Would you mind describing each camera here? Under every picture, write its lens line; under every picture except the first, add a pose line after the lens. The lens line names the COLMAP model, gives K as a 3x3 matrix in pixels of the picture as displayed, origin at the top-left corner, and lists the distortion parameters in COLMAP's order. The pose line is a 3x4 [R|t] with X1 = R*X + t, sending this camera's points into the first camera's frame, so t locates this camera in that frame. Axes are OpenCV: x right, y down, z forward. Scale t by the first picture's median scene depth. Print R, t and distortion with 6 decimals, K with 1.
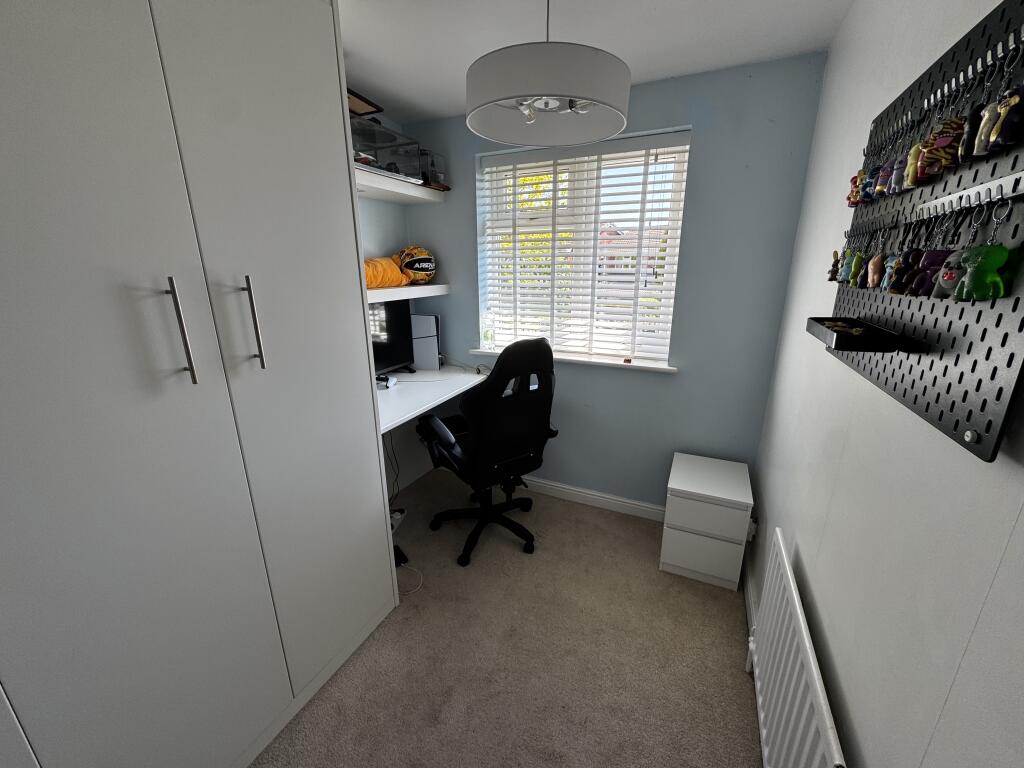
lens RADIAL K [[401.3, 0, 515.3], [0, 401.3, 383.8], [0, 0, 1]] dist [-0.003945, -0.000101]
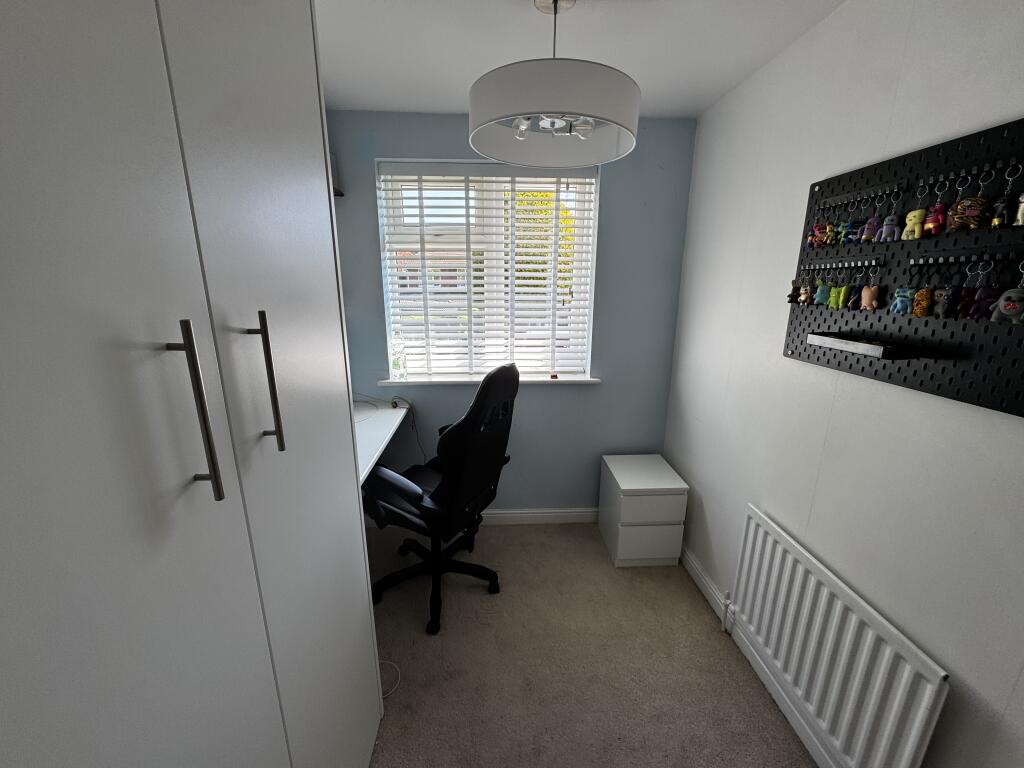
lens RADIAL K [[401.3, 0, 515.3], [0, 401.3, 383.8], [0, 0, 1]] dist [-0.003945, -0.000101]
pose [[0.890017, -0.107433, 0.443088, -0.288914], [0.122023, 0.992517, -0.004453, -0.049227], [-0.439294, 0.058030, 0.896467, 0.123166]]
